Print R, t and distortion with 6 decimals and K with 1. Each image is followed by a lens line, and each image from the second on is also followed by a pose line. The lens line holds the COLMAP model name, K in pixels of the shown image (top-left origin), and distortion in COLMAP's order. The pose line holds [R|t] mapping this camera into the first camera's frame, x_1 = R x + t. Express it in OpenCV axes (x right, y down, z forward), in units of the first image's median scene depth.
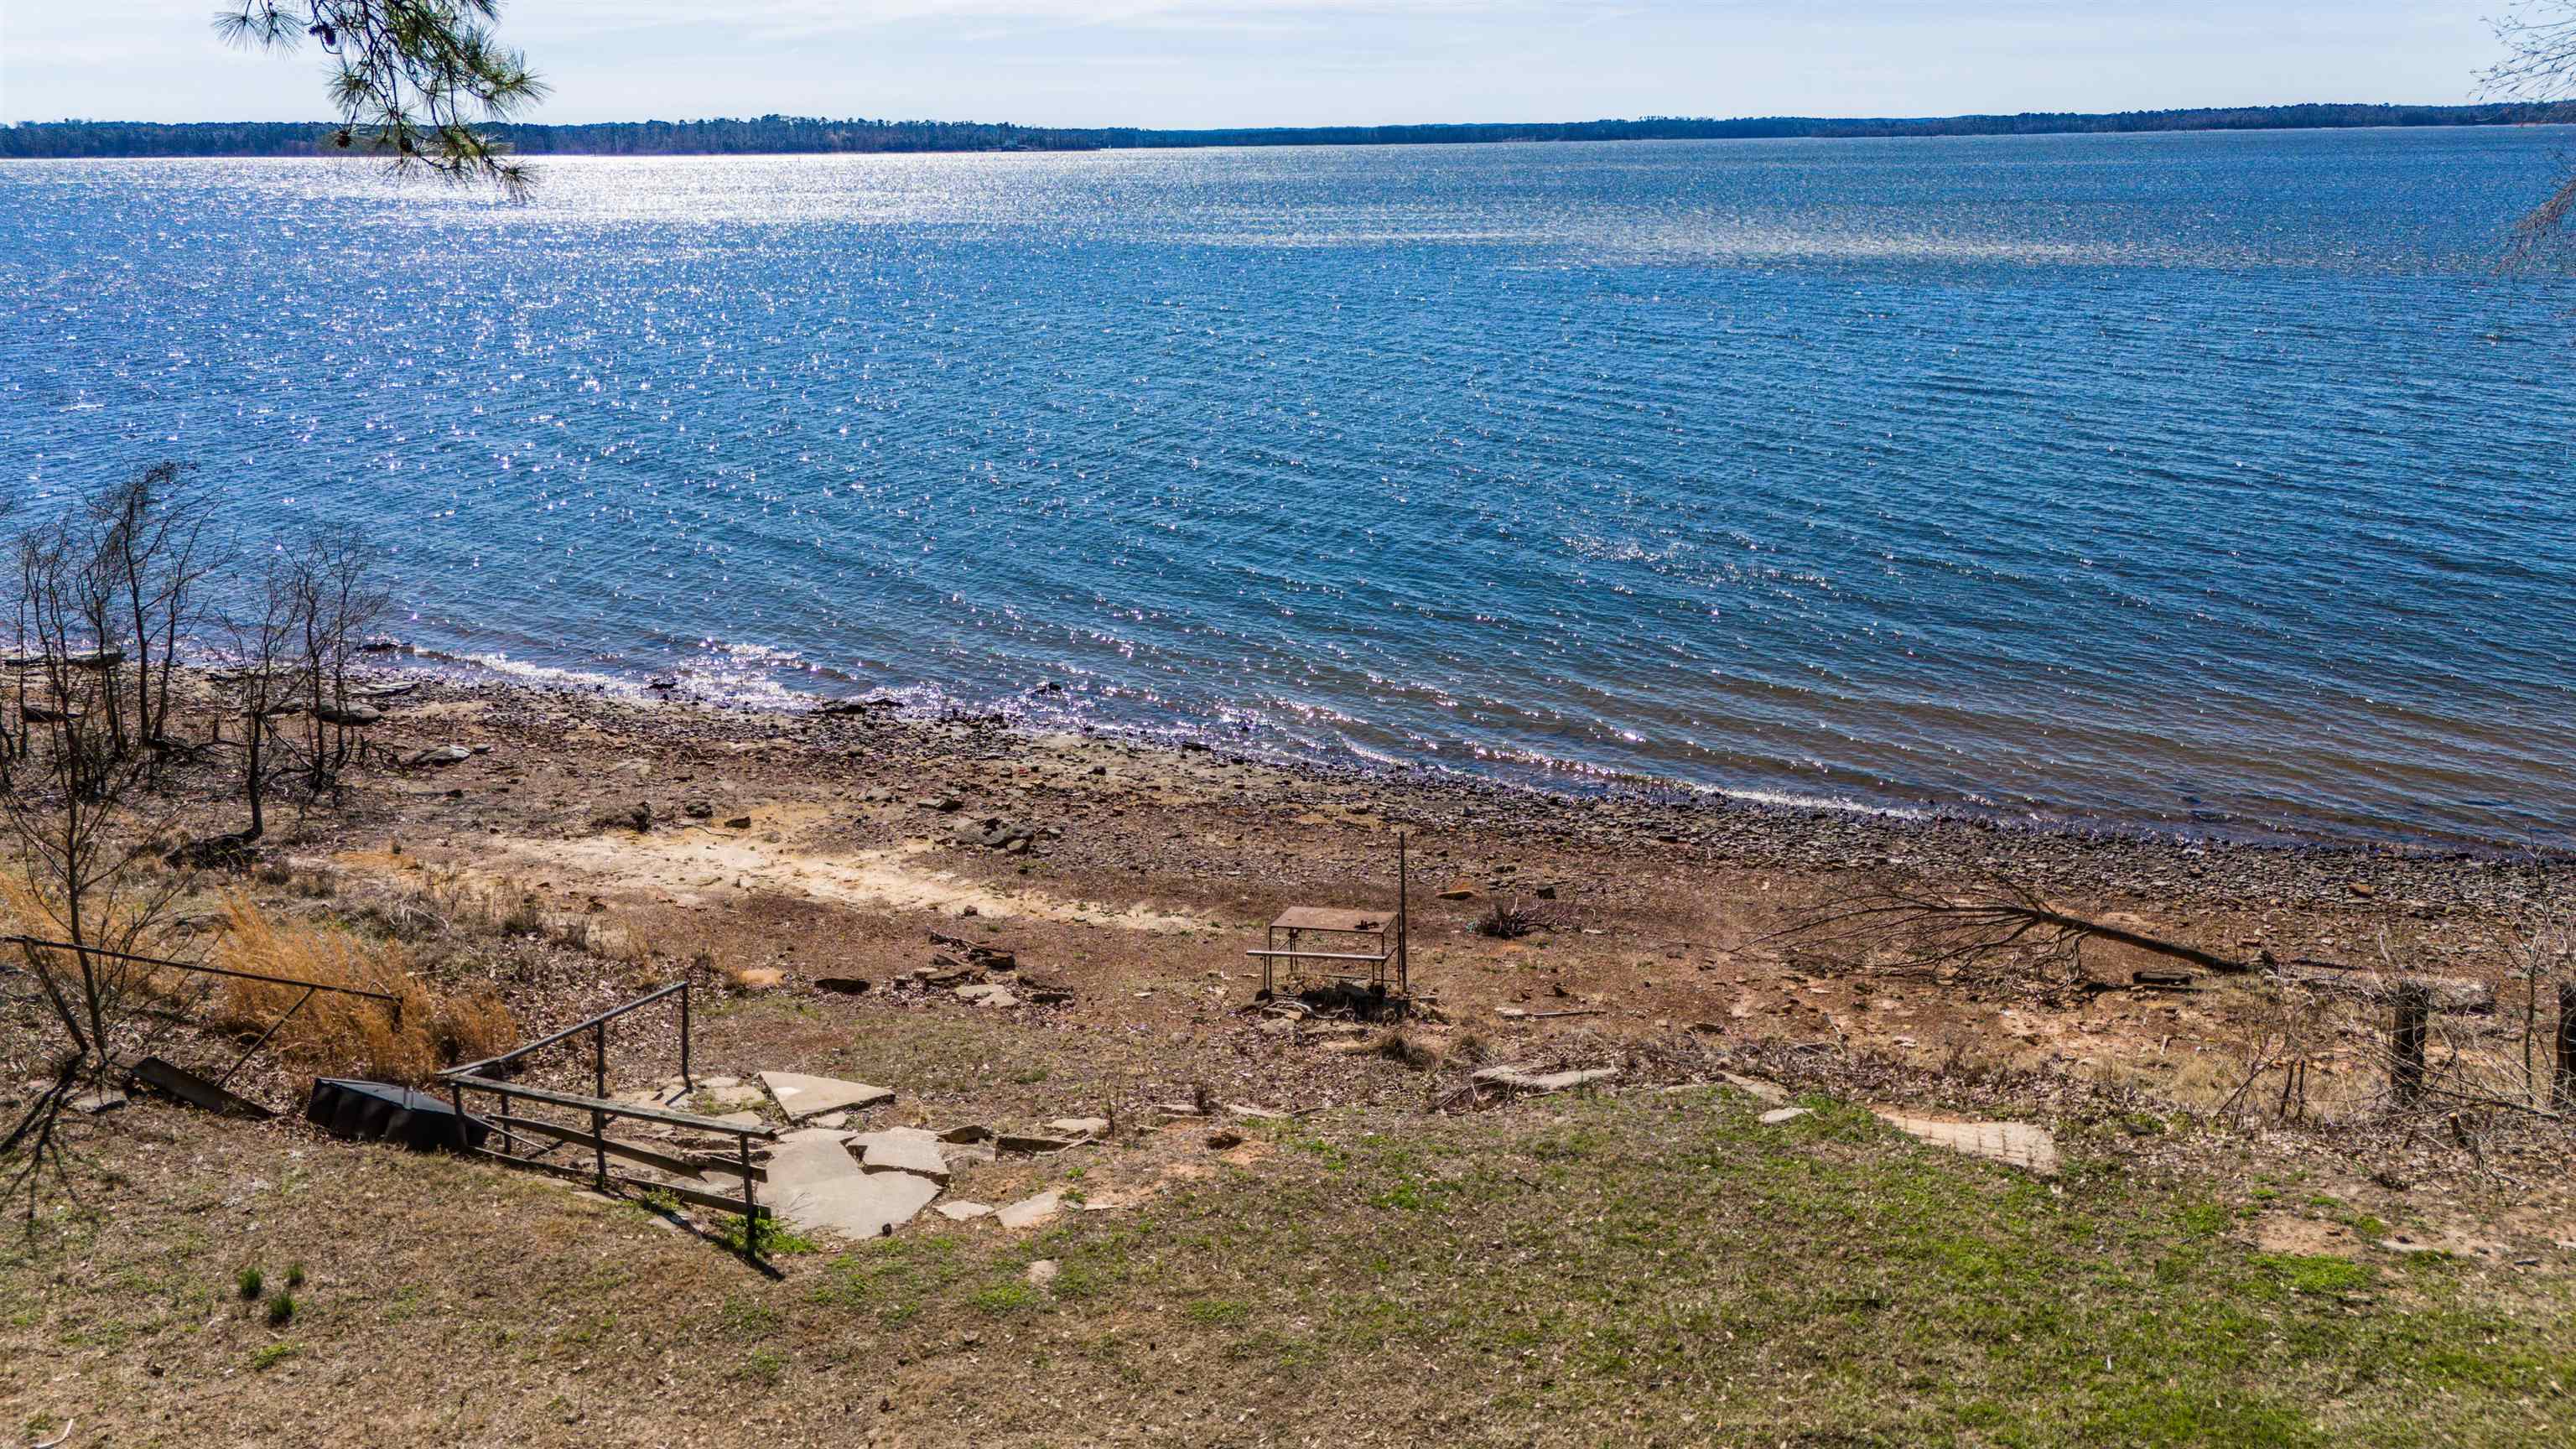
lens RADIAL K [[1902.7, 0, 1293.9], [0, 1902.7, 701.8], [0, 0, 1]] dist [0.082627, -0.072678]
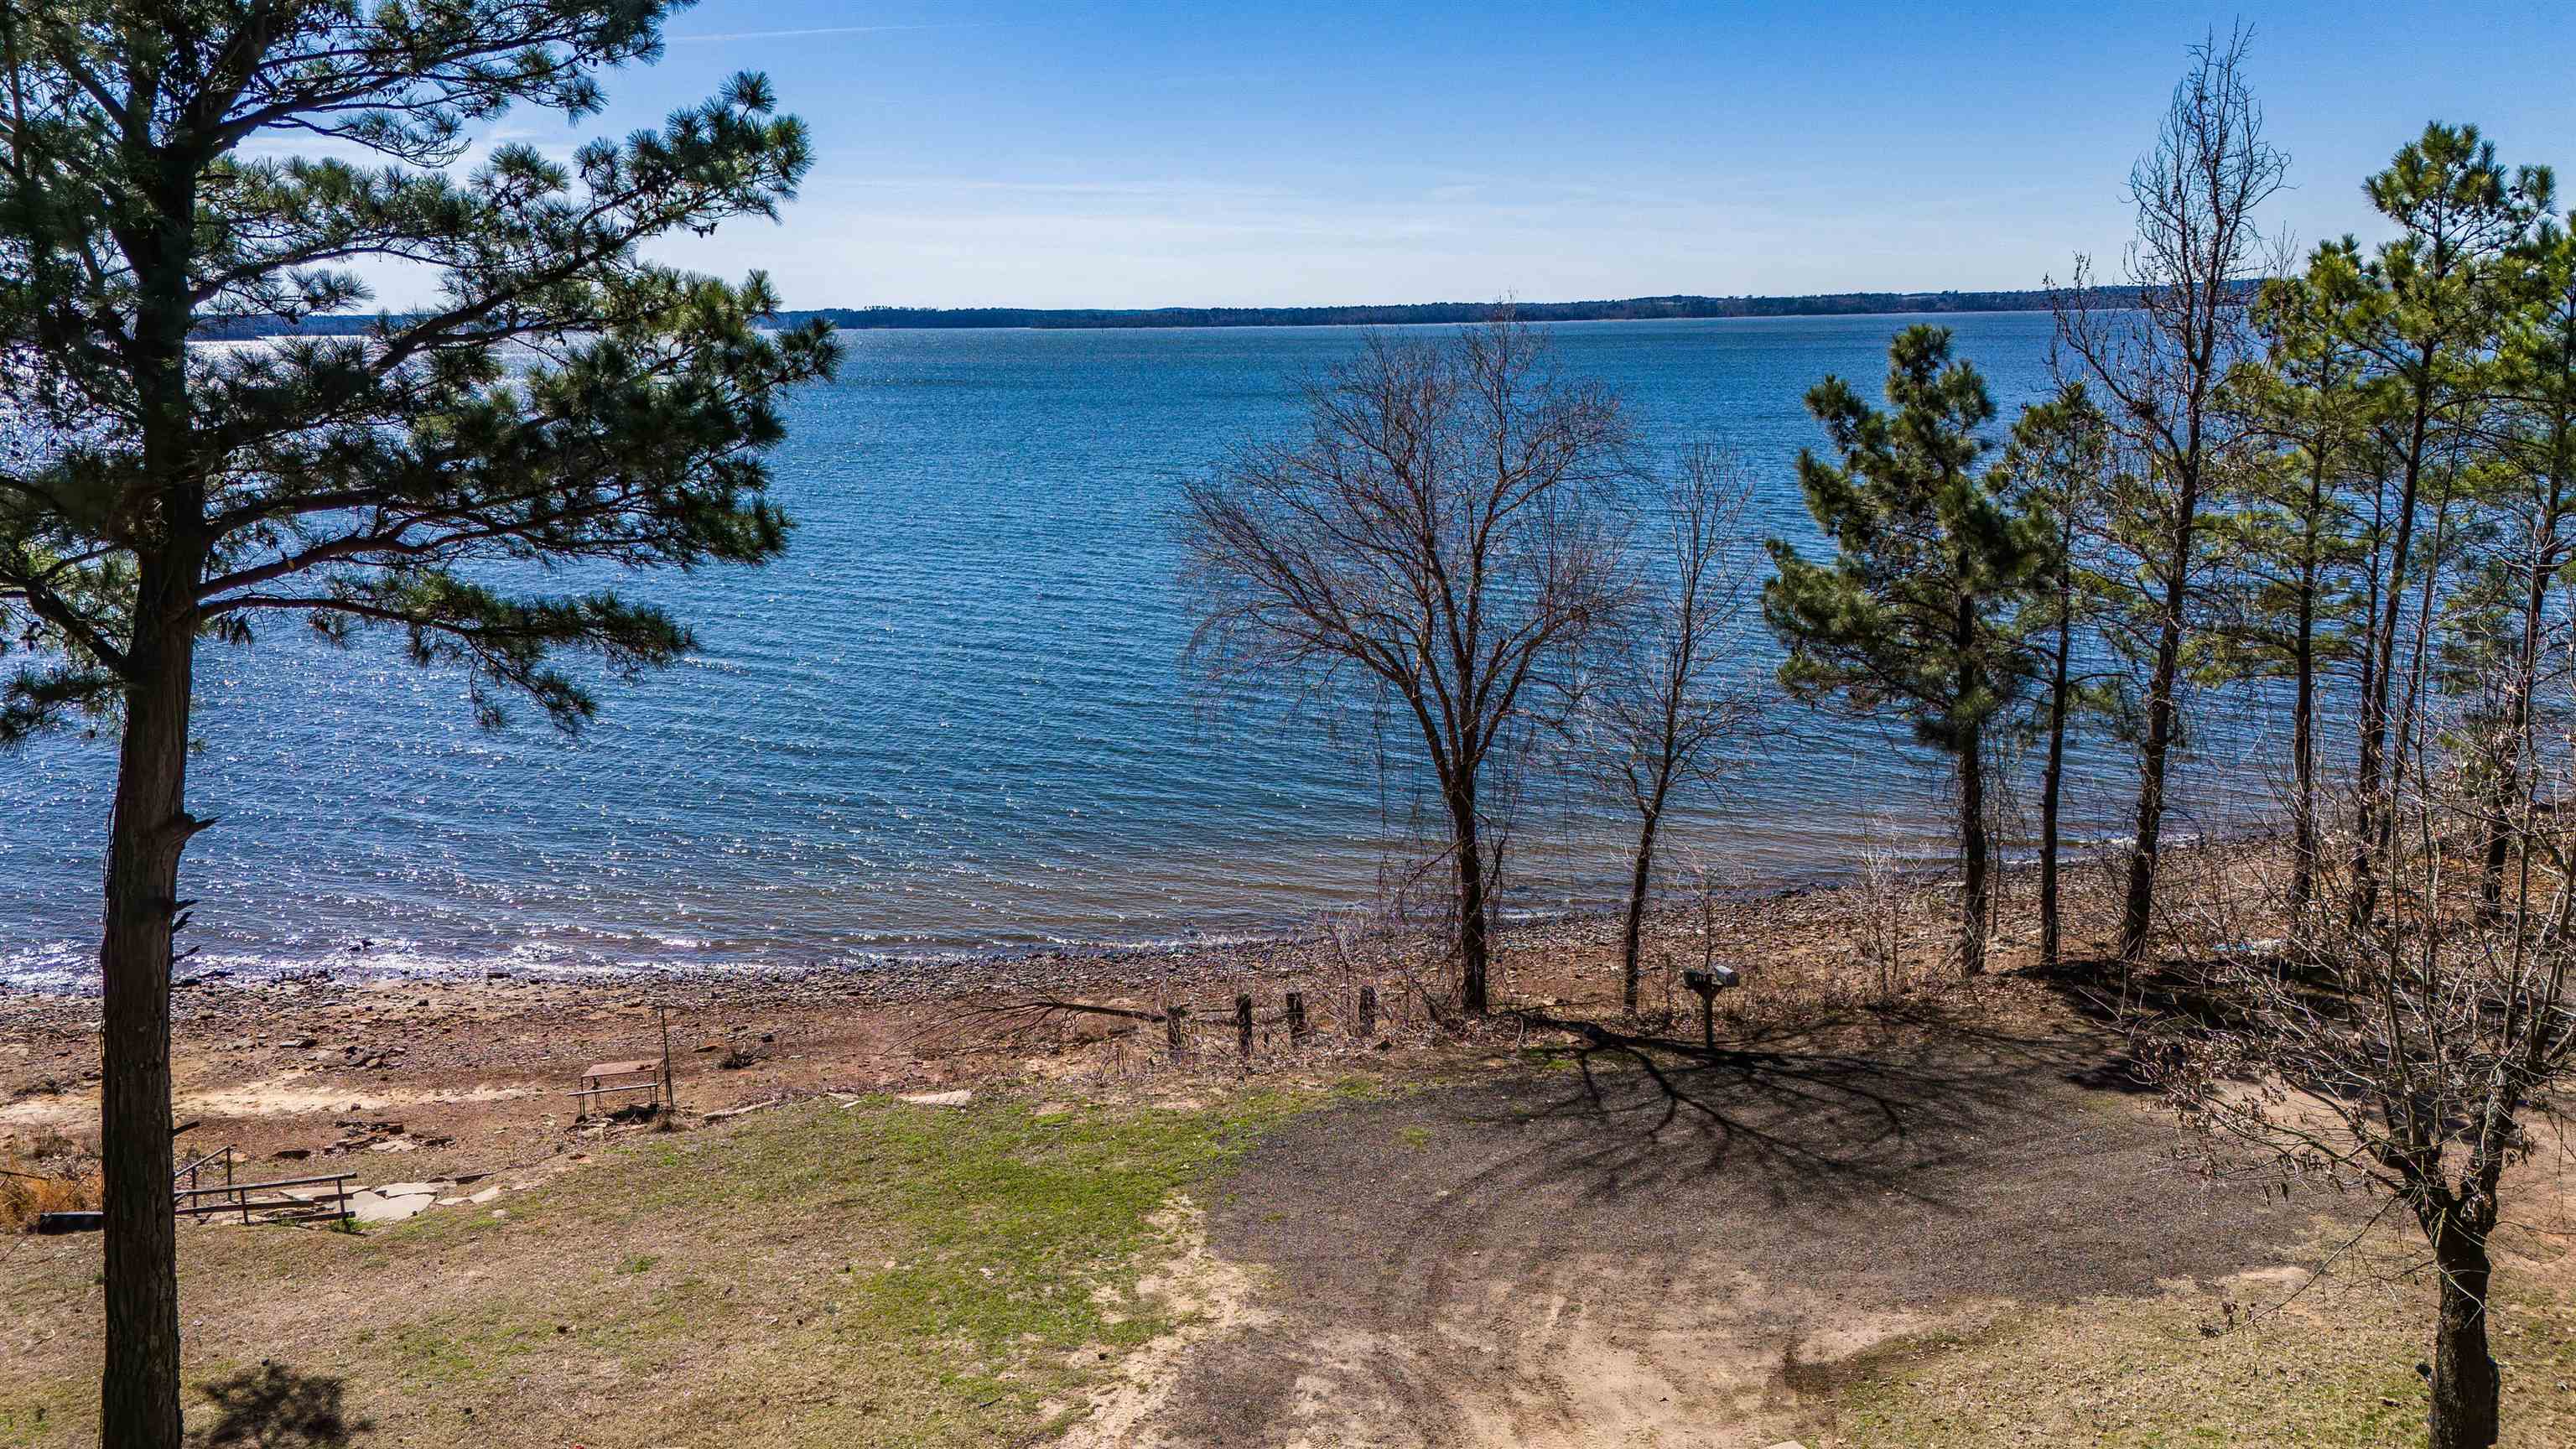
lens RADIAL K [[1902.7, 0, 1293.9], [0, 1902.7, 701.8], [0, 0, 1]] dist [0.082627, -0.072678]
pose [[0.926843, -0.076573, 0.367558, -0.024316], [0.109232, 0.991628, -0.068858, -0.018063], [-0.359208, 0.103969, 0.927448, -0.675360]]
